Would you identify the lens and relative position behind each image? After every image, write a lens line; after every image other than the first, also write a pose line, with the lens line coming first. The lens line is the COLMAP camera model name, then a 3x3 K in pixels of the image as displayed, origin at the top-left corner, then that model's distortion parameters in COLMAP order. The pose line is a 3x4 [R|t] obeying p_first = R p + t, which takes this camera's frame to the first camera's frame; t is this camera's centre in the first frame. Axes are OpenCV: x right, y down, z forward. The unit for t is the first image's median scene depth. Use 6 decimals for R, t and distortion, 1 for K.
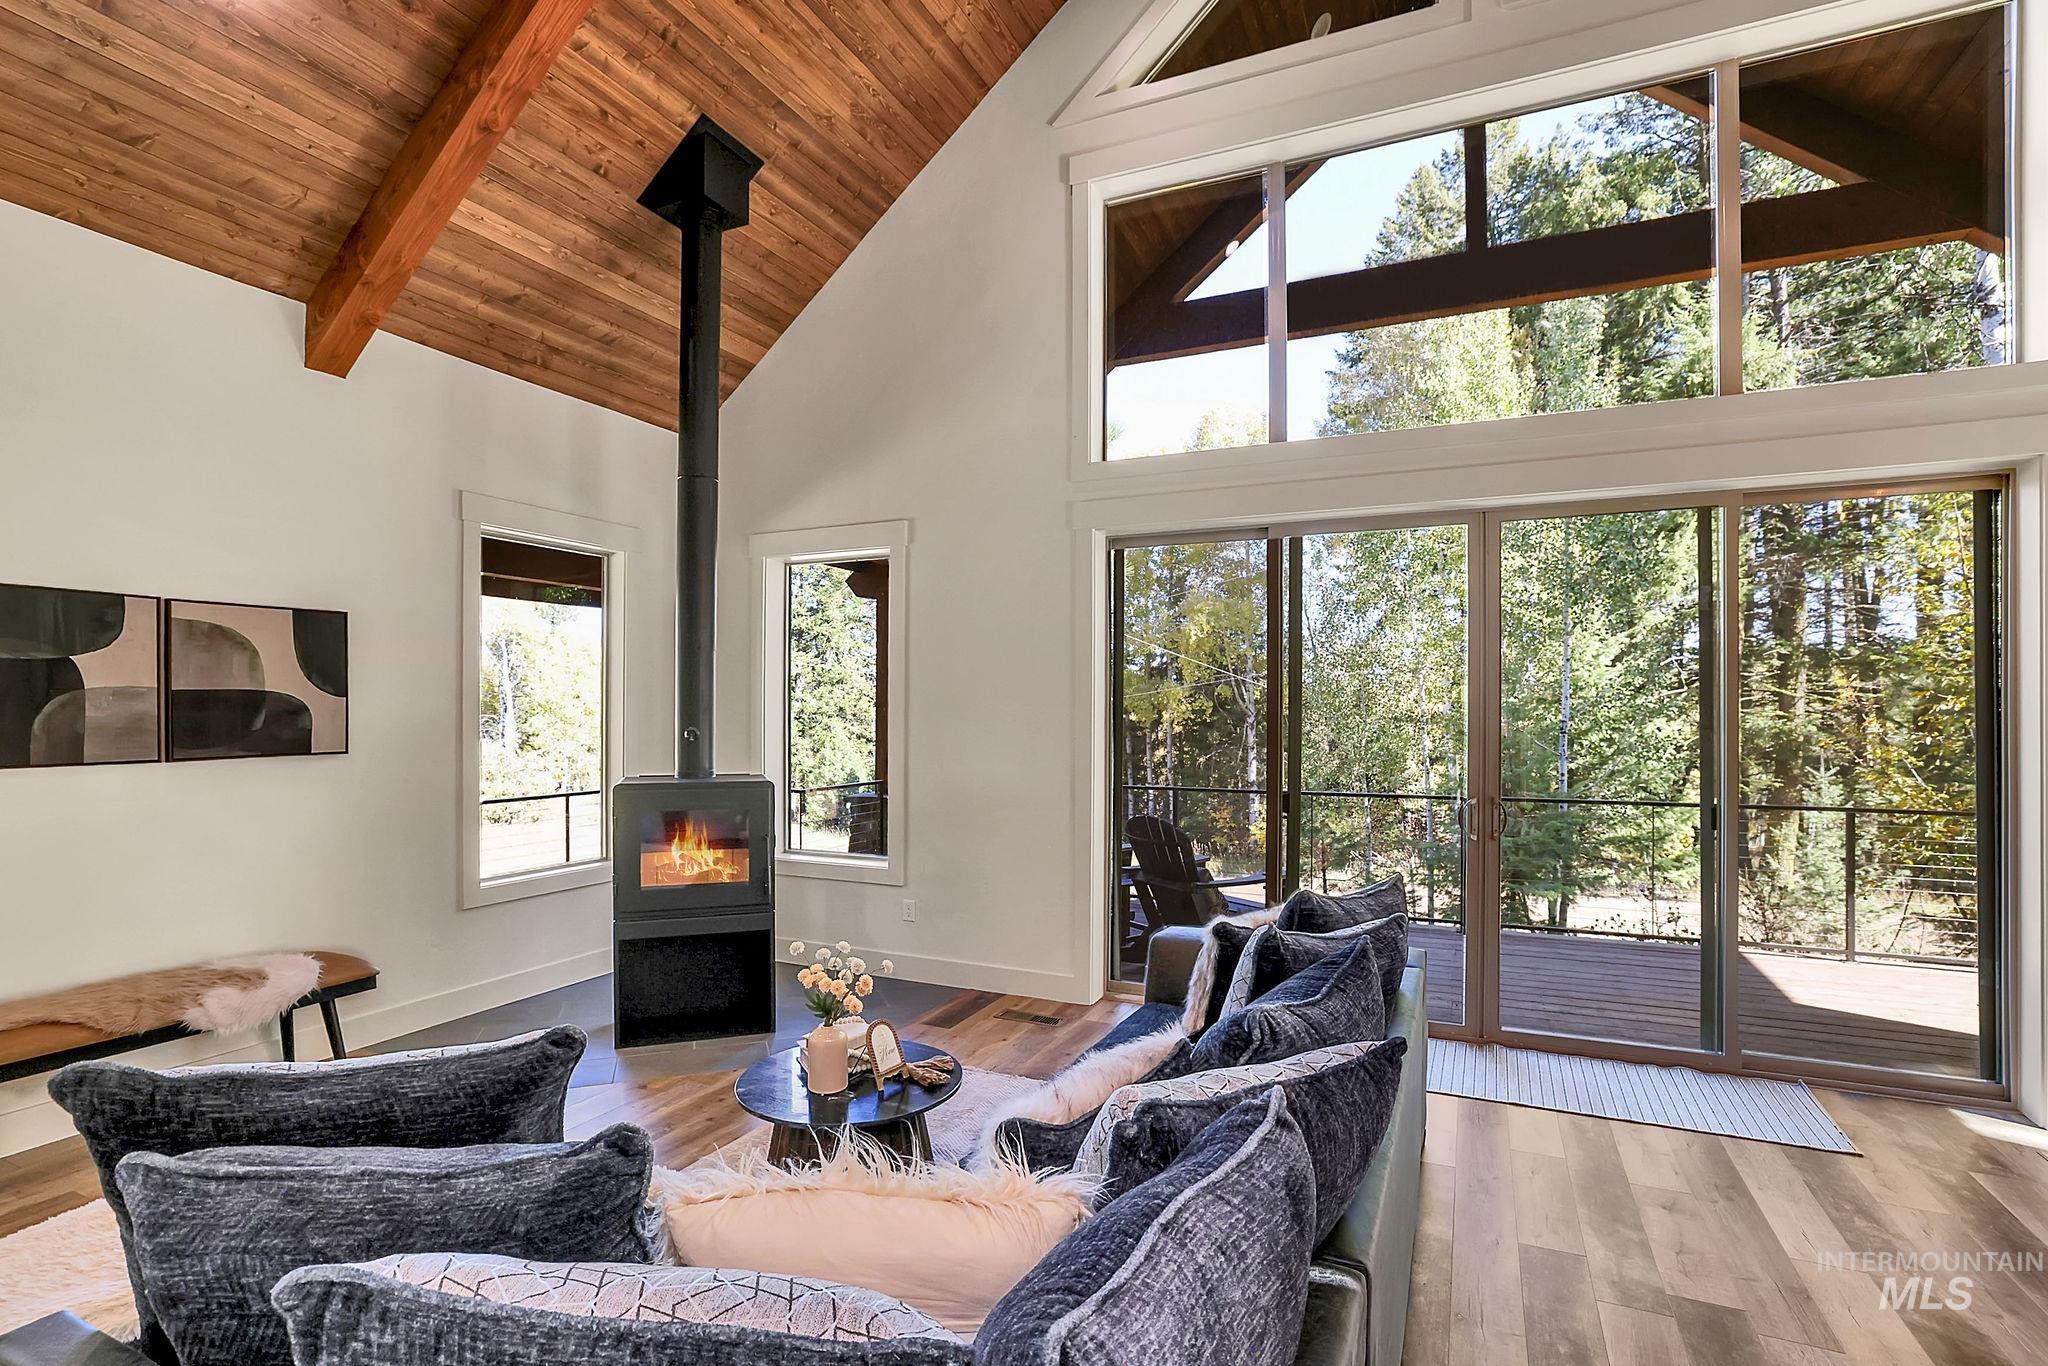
lens RADIAL K [[939.4, 0, 1075.4], [0, 939.4, 712.6], [0, 0, 1]] dist [-0.023440, 0.005857]
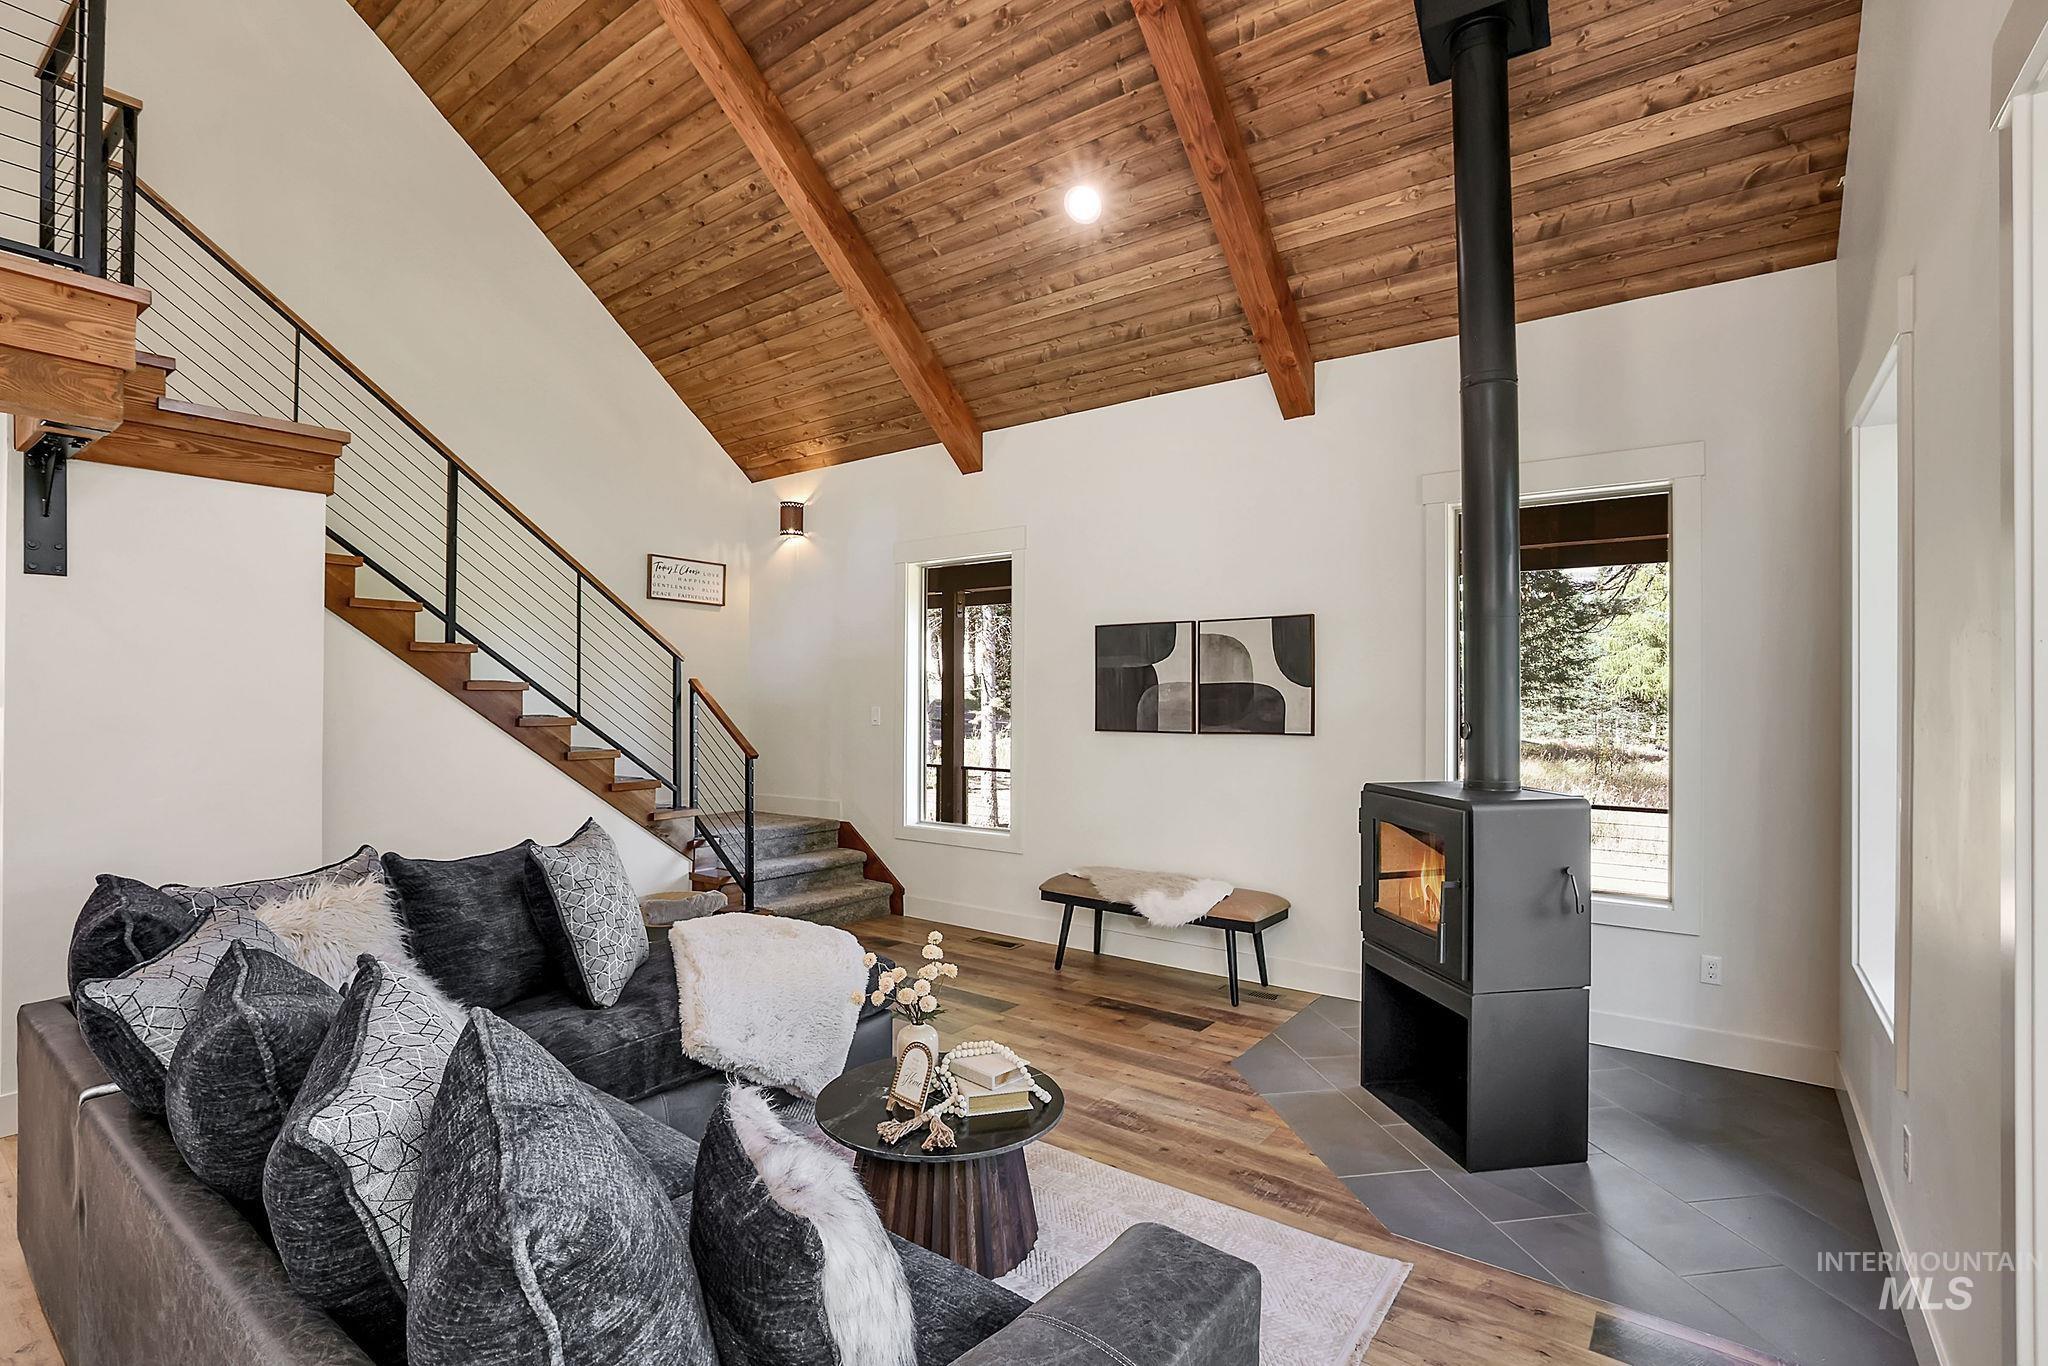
lens RADIAL K [[939.4, 0, 978.7], [0, 939.4, 685.1], [0, 0, 1]] dist [-0.023440, 0.005857]
pose [[-0.261132, -0.014877, -0.965189, 0.476835], [-0.003943, 0.999889, -0.014345, -0.000554], [0.965295, 0.000060, -0.261161, 0.941884]]
